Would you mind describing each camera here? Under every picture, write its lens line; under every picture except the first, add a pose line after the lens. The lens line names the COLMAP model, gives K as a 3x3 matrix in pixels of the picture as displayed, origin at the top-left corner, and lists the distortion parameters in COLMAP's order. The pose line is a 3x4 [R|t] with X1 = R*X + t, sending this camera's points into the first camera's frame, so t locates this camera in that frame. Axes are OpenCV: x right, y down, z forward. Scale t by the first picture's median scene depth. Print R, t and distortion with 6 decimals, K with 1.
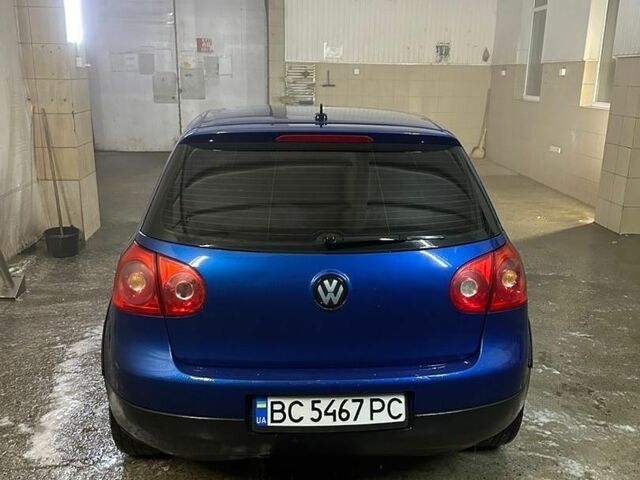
lens RADIAL K [[573.0, 0, 320.0], [0, 573.0, 240.0], [0, 0, 1]] dist [0.100162, -0.167480]
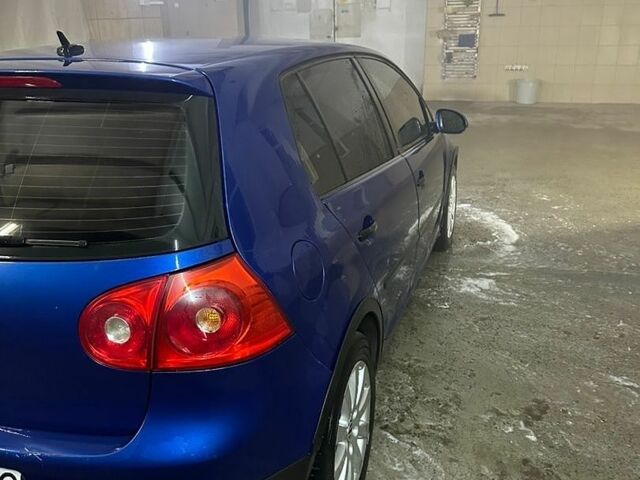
lens RADIAL K [[573.0, 0, 320.0], [0, 573.0, 240.0], [0, 0, 1]] dist [0.100162, -0.167480]
pose [[0.926076, 0.098401, -0.364280, 0.117733], [-0.062967, 0.992162, 0.107930, -0.016073], [0.372045, -0.077014, 0.925014, 0.089966]]
